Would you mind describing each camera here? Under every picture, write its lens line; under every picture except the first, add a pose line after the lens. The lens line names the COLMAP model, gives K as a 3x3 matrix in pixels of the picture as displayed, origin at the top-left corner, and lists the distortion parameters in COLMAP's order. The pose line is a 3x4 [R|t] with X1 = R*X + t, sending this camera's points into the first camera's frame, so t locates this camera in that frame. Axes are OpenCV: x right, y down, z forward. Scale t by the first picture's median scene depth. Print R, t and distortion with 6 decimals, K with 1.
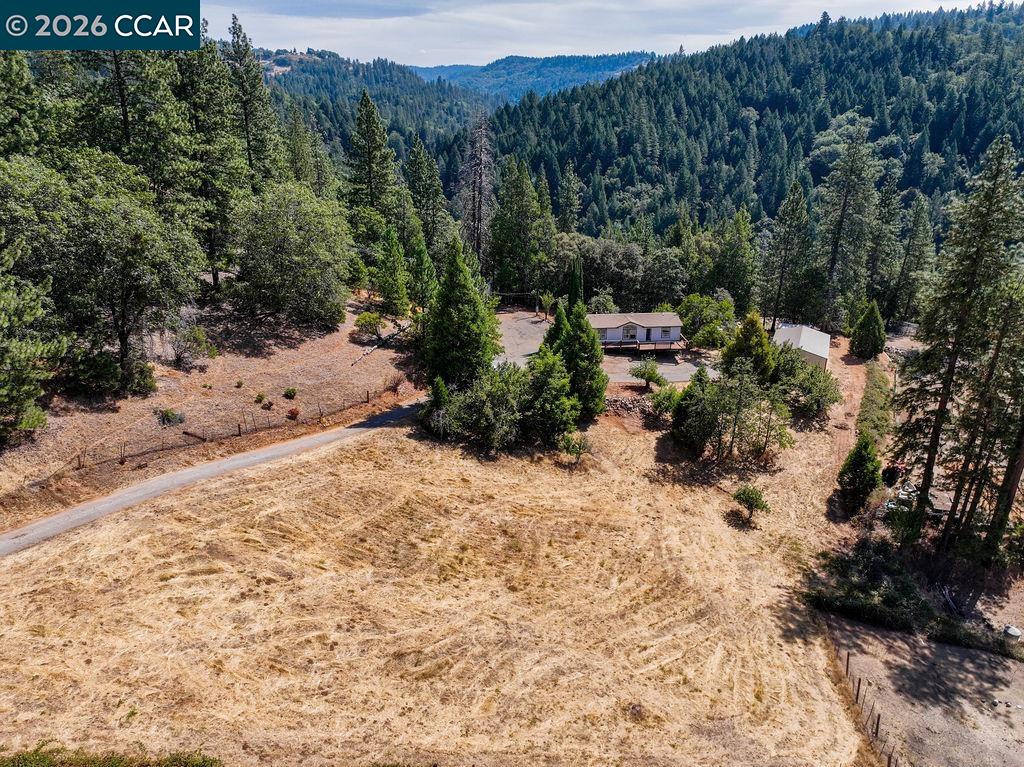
lens RADIAL K [[721.9, 0, 512.0], [0, 721.9, 383.5], [0, 0, 1]] dist [0.001135, 0.008893]
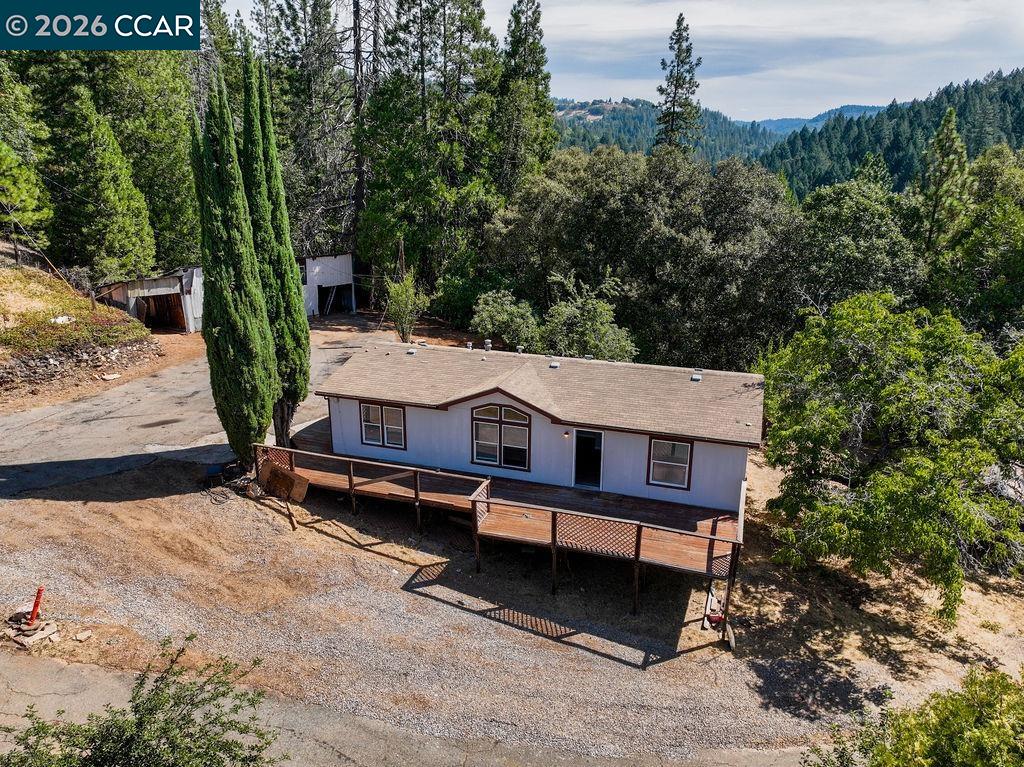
lens RADIAL K [[721.9, 0, 512.0], [0, 721.9, 383.5], [0, 0, 1]] dist [0.001135, 0.008893]
pose [[0.914307, 0.120861, -0.386568, 0.208010], [-0.147689, 0.988211, -0.040347, -0.065432], [0.377134, 0.093982, 0.921378, 0.664605]]
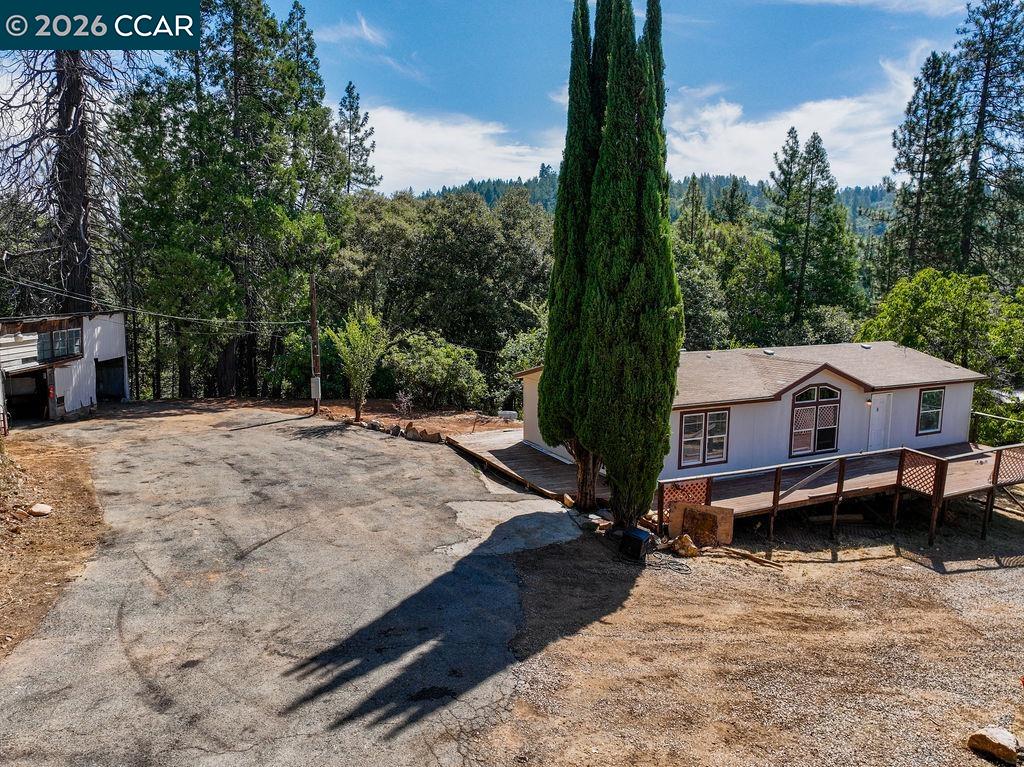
lens RADIAL K [[721.9, 0, 512.0], [0, 721.9, 383.5], [0, 0, 1]] dist [0.001135, 0.008893]
pose [[0.930576, -0.048238, 0.362907, 0.006052], [0.126222, 0.972776, -0.194359, -0.043039], [-0.343652, 0.226672, 0.911330, 0.699869]]
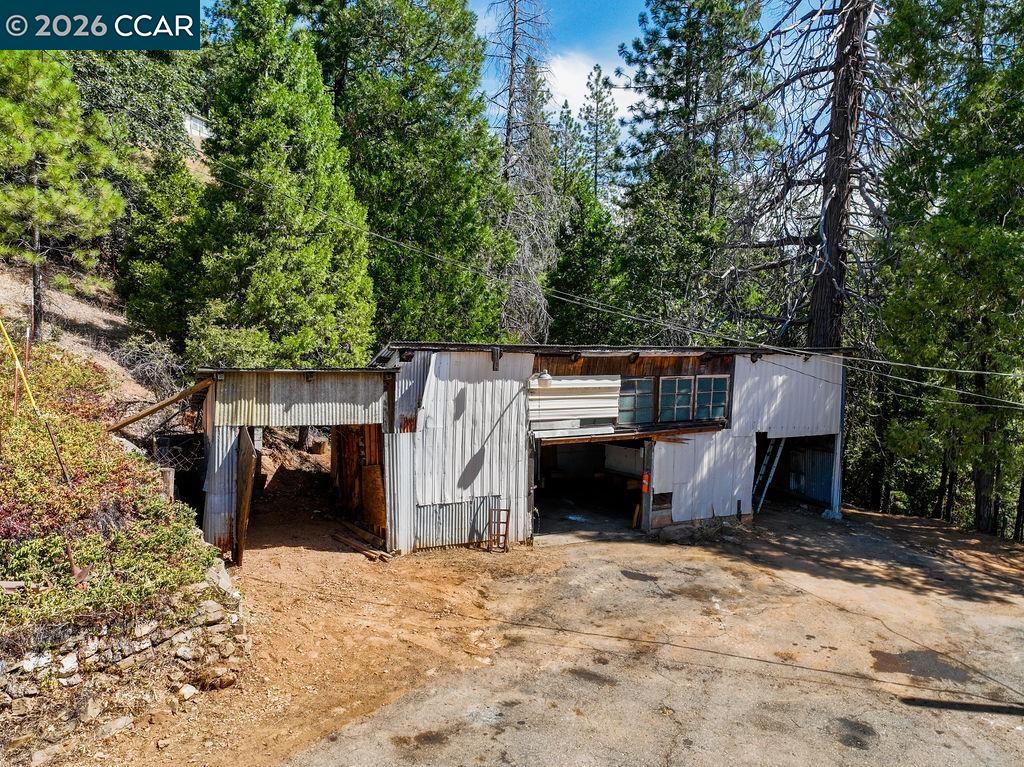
lens RADIAL K [[721.9, 0, 512.0], [0, 721.9, 383.5], [0, 0, 1]] dist [0.001135, 0.008893]
pose [[0.699831, 0.043727, -0.712969, 0.026956], [-0.258825, 0.945819, -0.196048, -0.086839], [0.665767, 0.321735, 0.673232, 0.844860]]
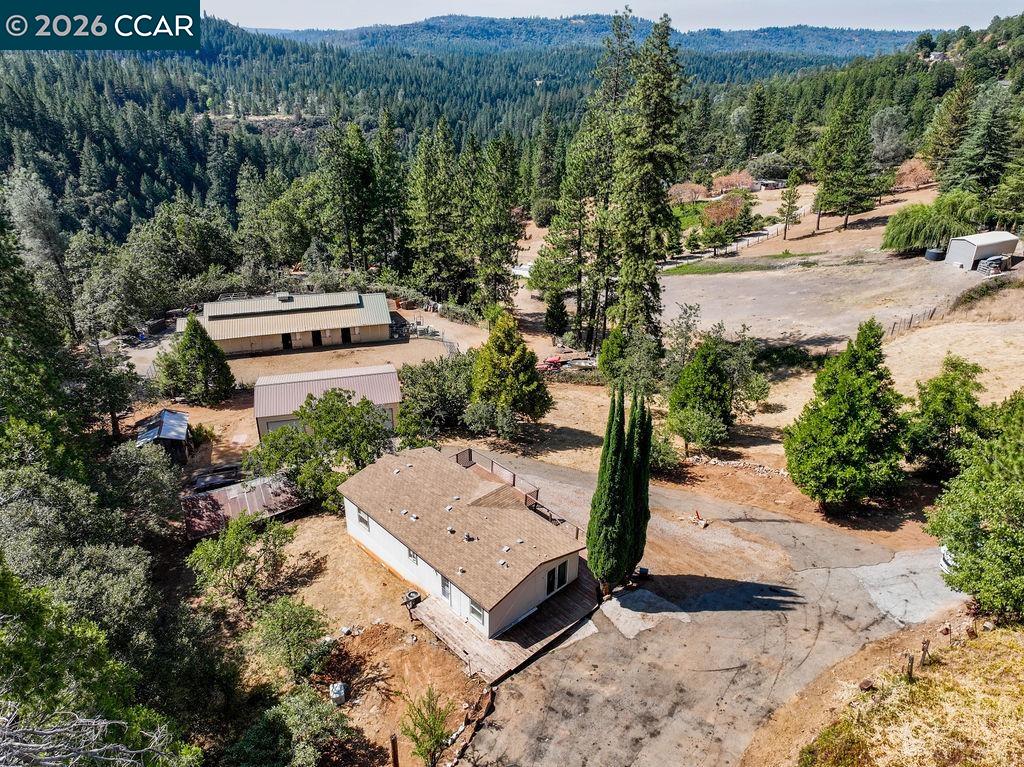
lens RADIAL K [[721.9, 0, 512.0], [0, 721.9, 383.5], [0, 0, 1]] dist [0.001135, 0.008893]
pose [[-0.624201, -0.351227, 0.697863, -0.095526], [0.267419, 0.743238, 0.613257, -0.323563], [-0.734071, 0.569417, -0.370006, 0.927258]]
